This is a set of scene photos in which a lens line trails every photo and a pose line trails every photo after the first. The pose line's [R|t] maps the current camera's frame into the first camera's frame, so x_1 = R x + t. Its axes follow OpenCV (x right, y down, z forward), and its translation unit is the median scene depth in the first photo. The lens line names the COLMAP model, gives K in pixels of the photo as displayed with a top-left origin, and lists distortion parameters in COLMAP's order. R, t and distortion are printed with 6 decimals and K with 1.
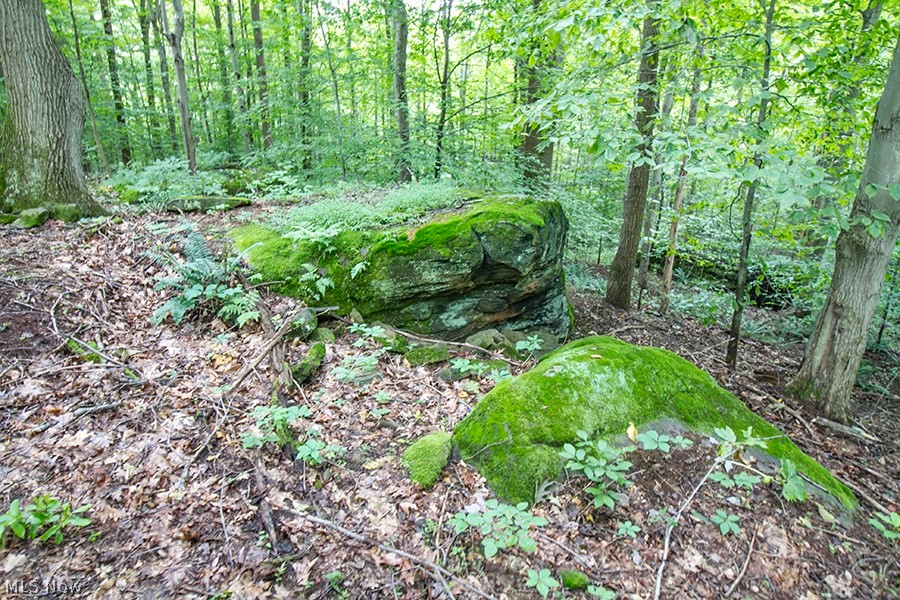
lens RADIAL K [[509.9, 0, 450.0], [0, 509.9, 300.0], [0, 0, 1]] dist [-0.000883, -0.000100]
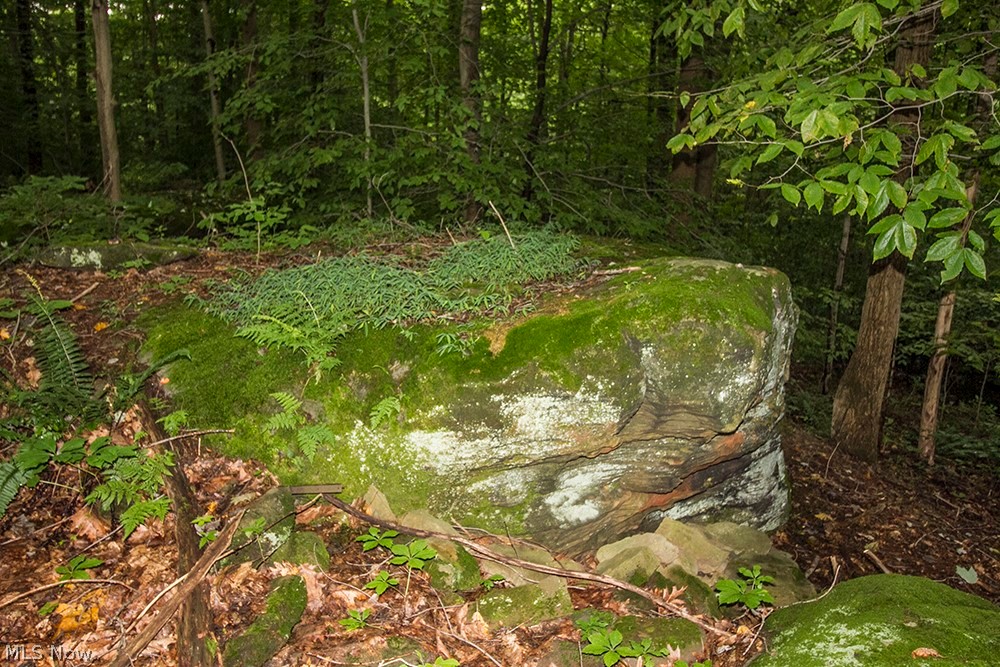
lens RADIAL K [[826.5, 0, 500.0], [0, 826.5, 333.5], [0, 0, 1]] dist [0.001242, -0.001645]
pose [[0.998662, 0.030652, -0.041655, -0.035440], [-0.034146, 0.995716, -0.085933, -0.057625], [0.038842, 0.087241, 0.995430, 0.187647]]
